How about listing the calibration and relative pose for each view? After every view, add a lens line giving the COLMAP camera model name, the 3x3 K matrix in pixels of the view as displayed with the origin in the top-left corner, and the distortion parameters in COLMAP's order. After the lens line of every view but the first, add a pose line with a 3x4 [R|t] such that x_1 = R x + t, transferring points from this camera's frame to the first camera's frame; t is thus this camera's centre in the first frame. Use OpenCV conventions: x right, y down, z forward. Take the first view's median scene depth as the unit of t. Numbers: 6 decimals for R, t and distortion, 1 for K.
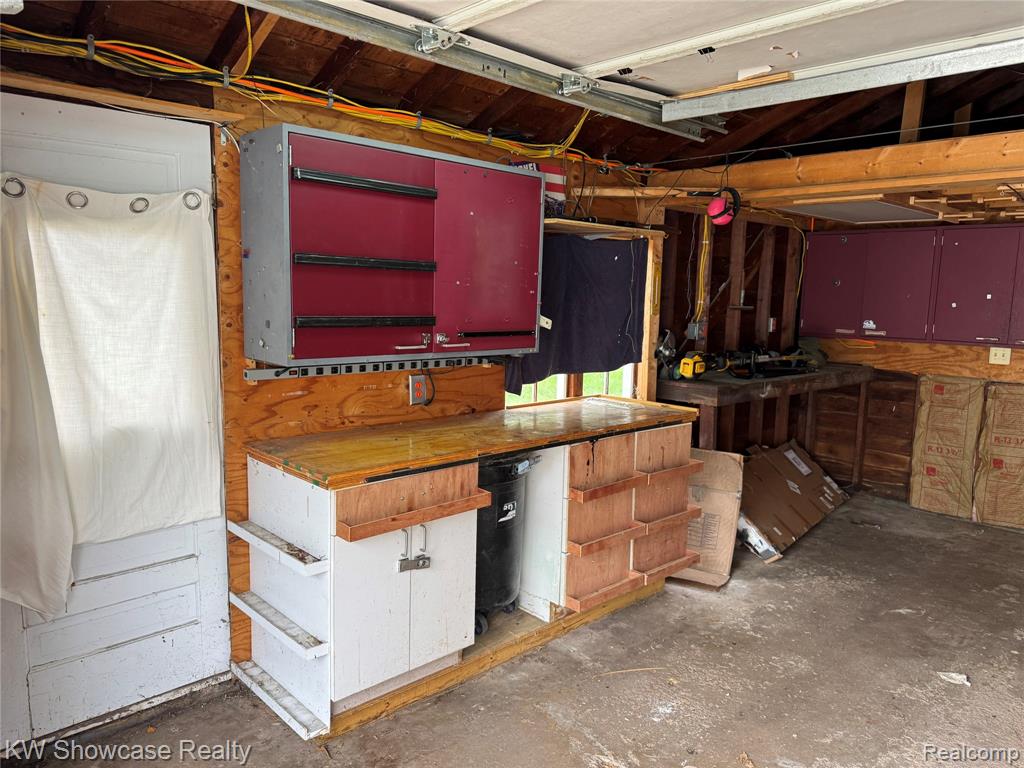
lens RADIAL K [[723.2, 0, 513.0], [0, 723.2, 386.6], [0, 0, 1]] dist [0.066268, -0.080190]
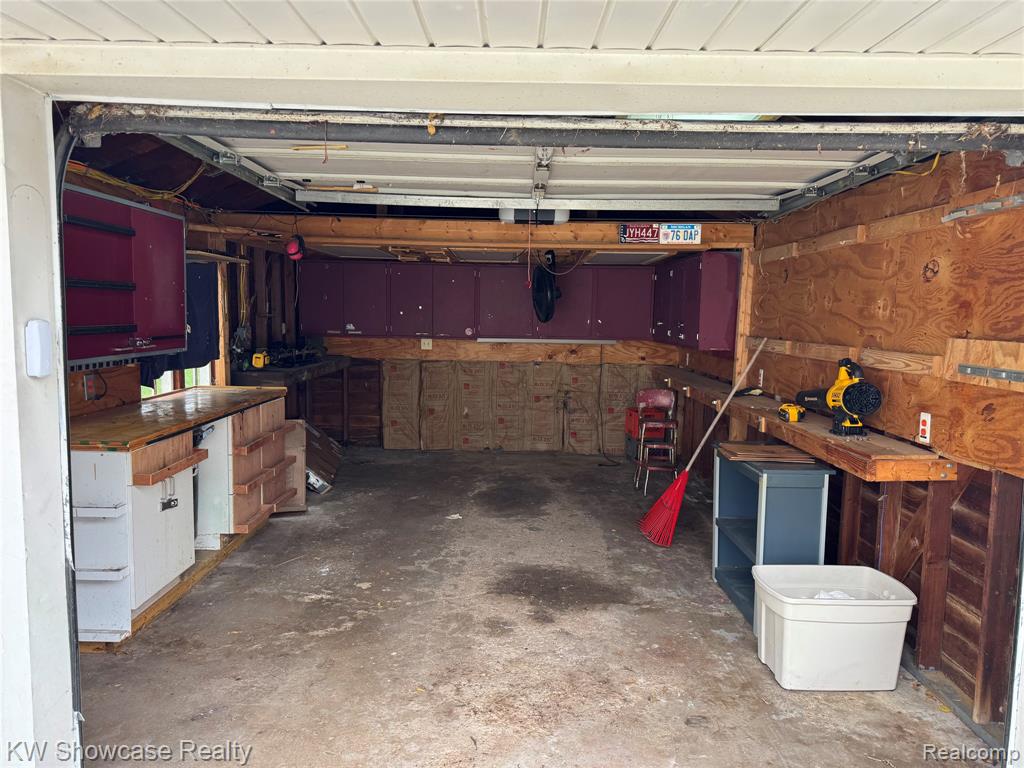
lens RADIAL K [[723.2, 0, 513.0], [0, 723.2, 386.6], [0, 0, 1]] dist [0.066268, -0.080190]
pose [[0.691537, -0.082886, 0.717570, -0.425276], [0.088811, 0.995614, 0.029413, 0.024873], [-0.716861, 0.043388, 0.695865, -0.285403]]
